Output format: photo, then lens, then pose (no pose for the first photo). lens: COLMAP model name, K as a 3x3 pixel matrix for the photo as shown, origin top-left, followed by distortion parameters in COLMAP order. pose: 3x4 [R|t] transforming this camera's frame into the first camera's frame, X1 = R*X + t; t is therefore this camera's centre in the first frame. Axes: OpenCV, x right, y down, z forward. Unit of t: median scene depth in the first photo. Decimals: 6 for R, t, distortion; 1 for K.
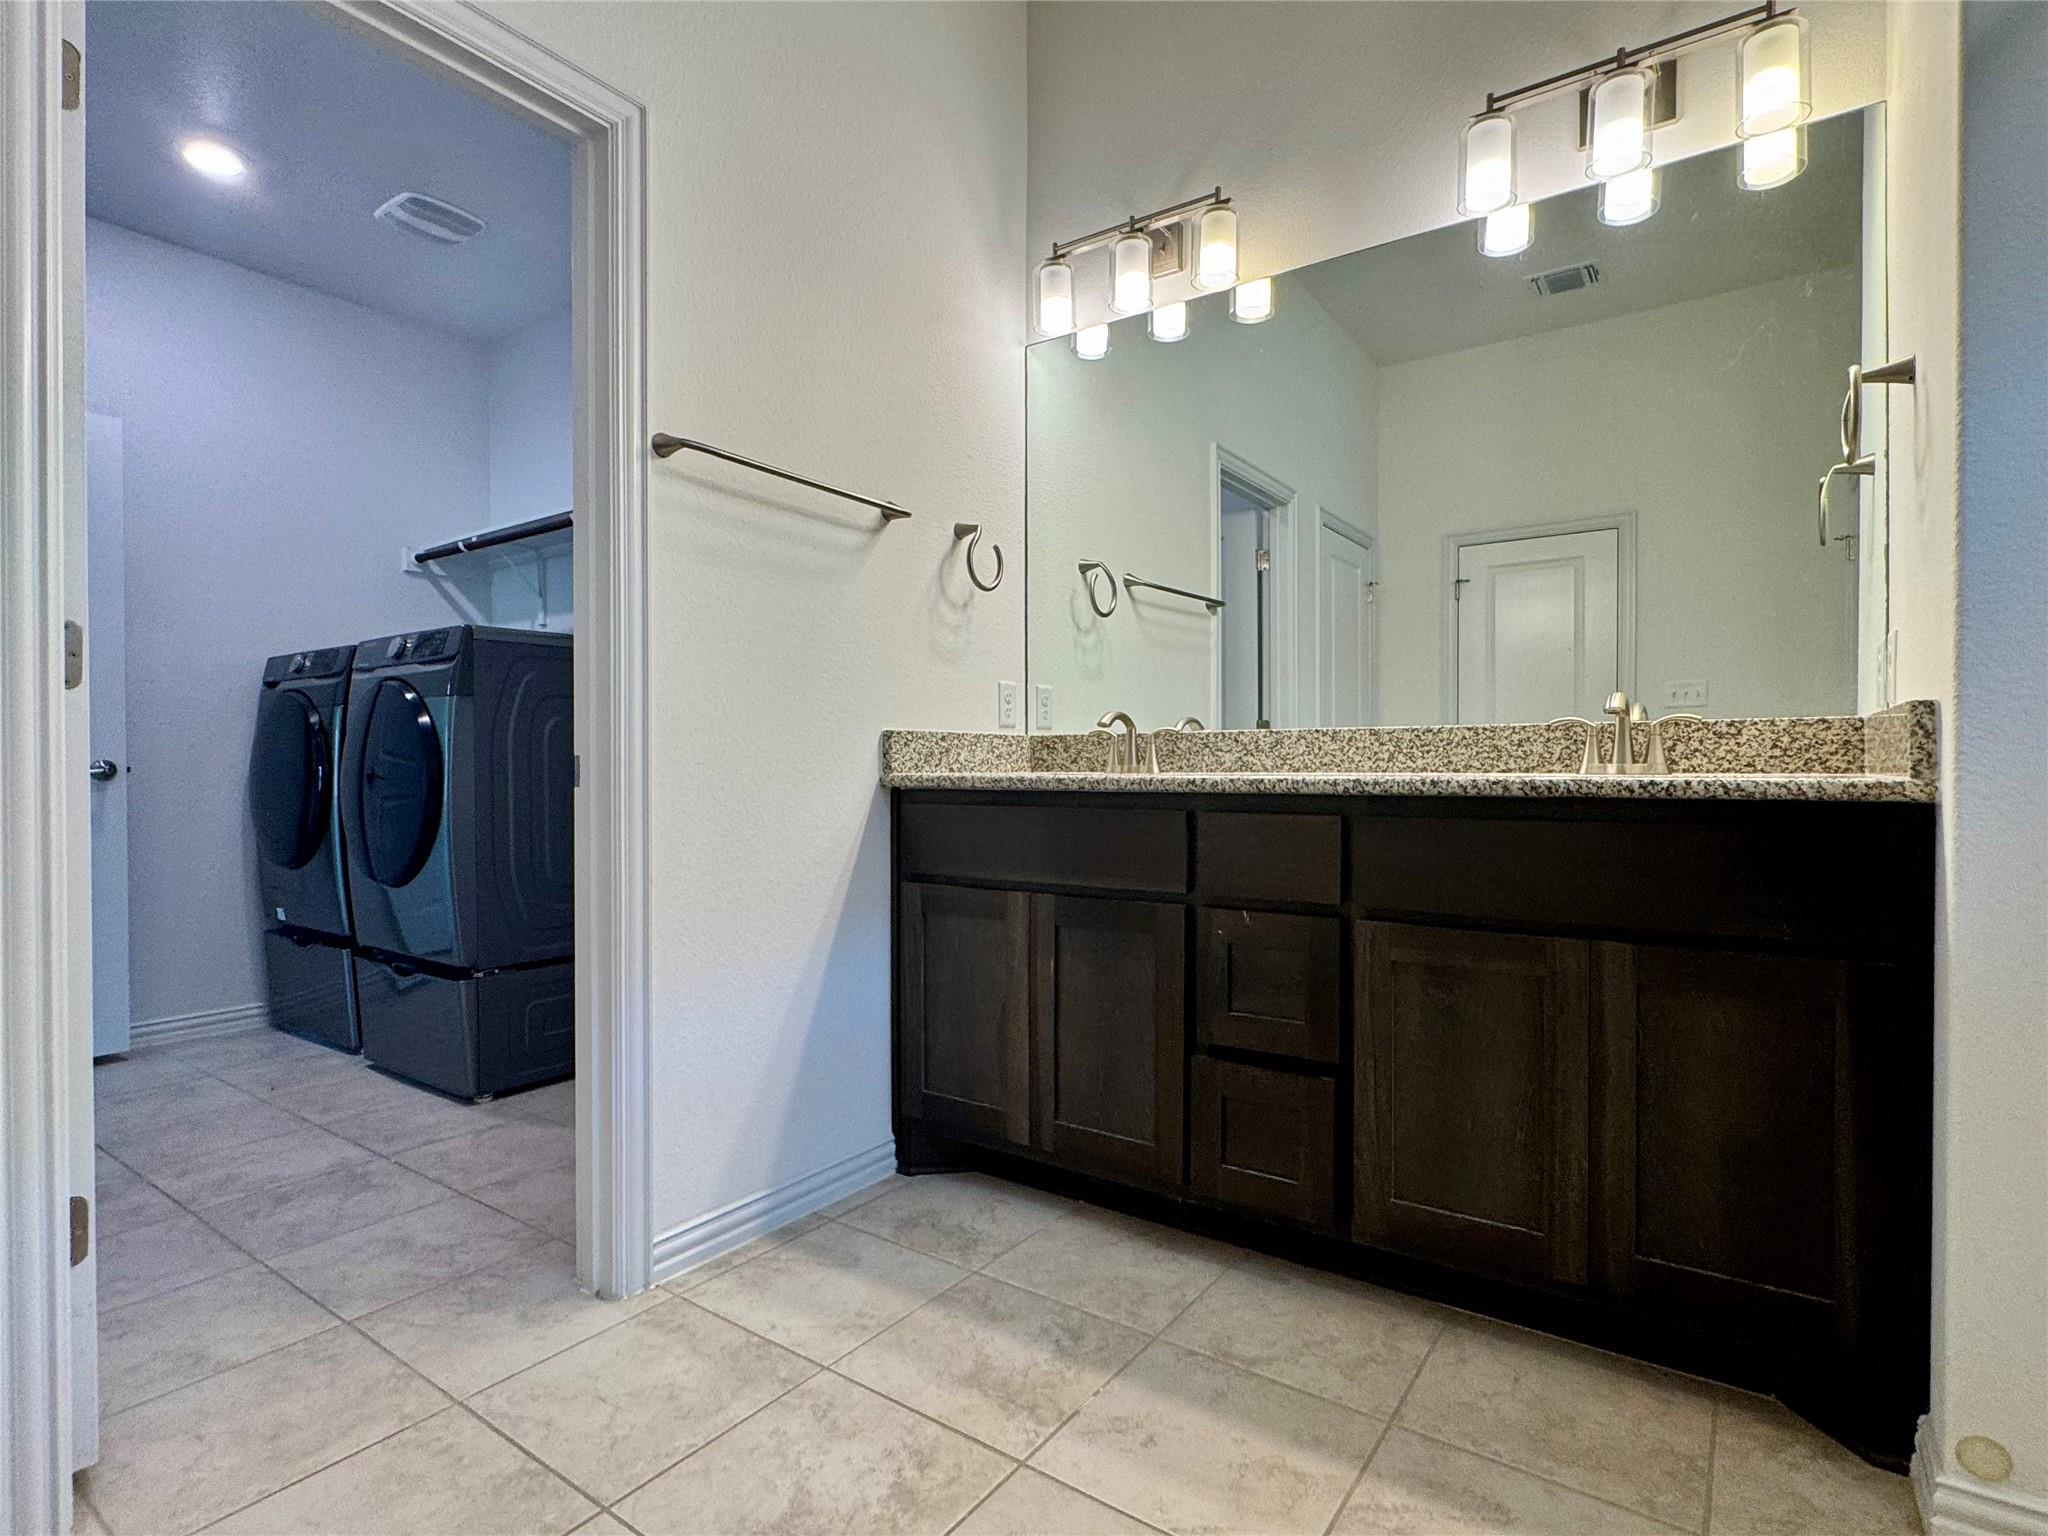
lens RADIAL K [[1034.6, 0, 1023.3], [0, 1034.6, 771.2], [0, 0, 1]] dist [-0.002717, 0.000651]
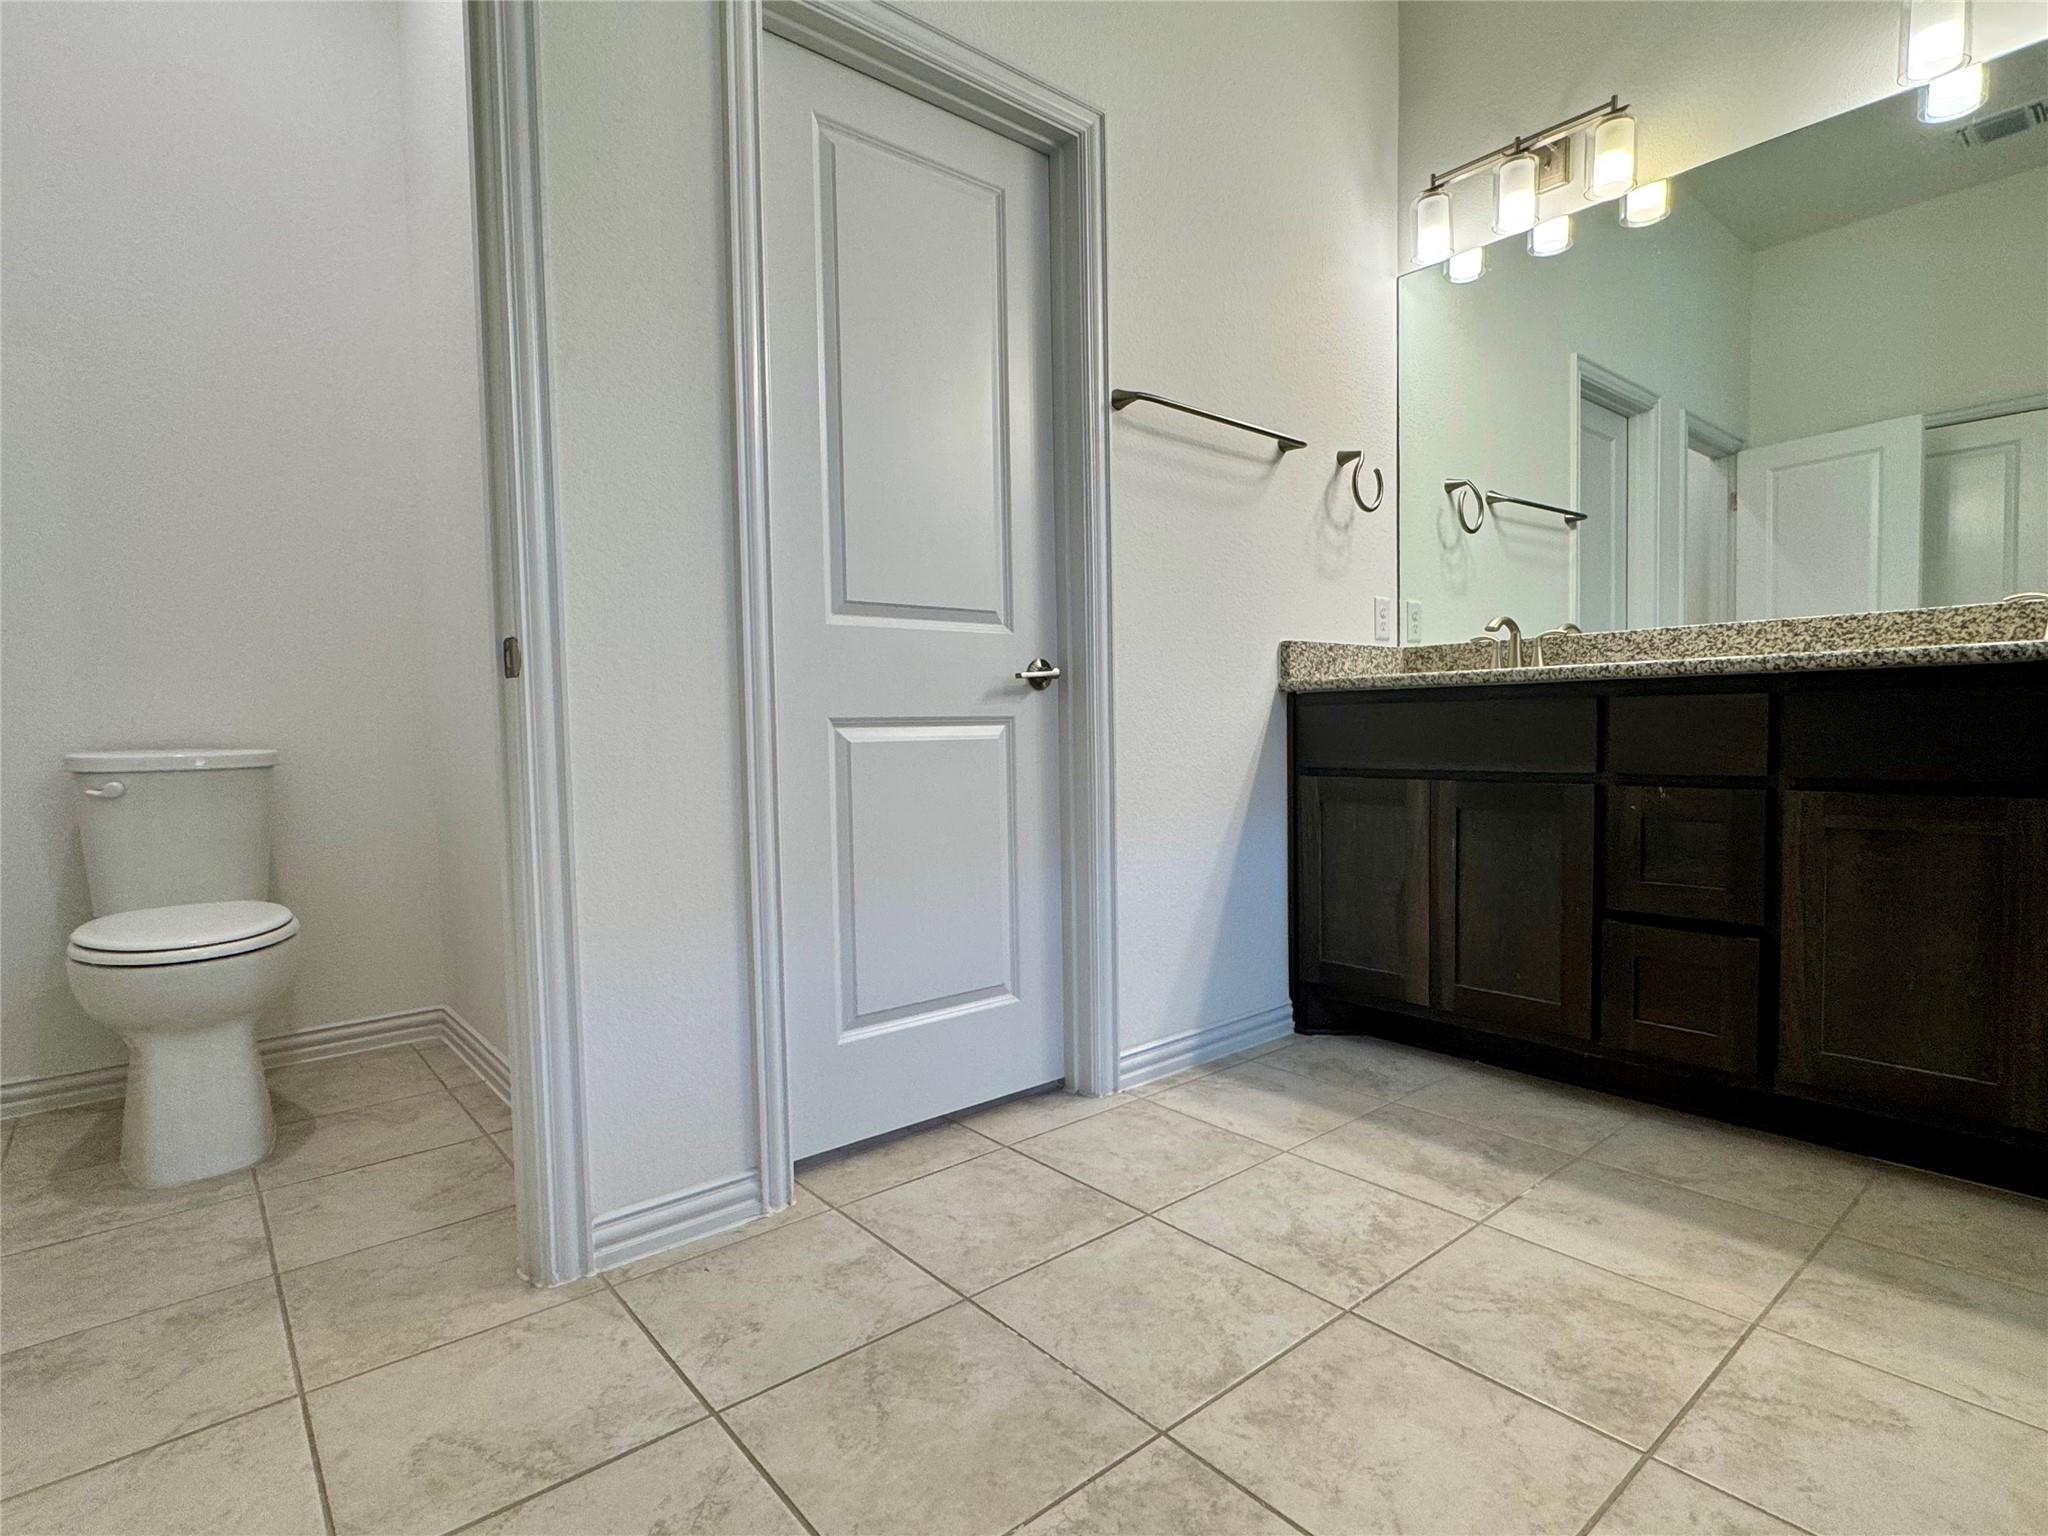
lens RADIAL K [[1034.6, 0, 1023.8], [0, 1034.6, 767.9], [0, 0, 1]] dist [-0.002717, 0.000651]
pose [[0.967712, -0.005355, -0.252002, -0.138649], [0.015587, 0.999132, 0.038624, 0.056497], [0.251576, -0.041305, 0.966956, -0.182808]]
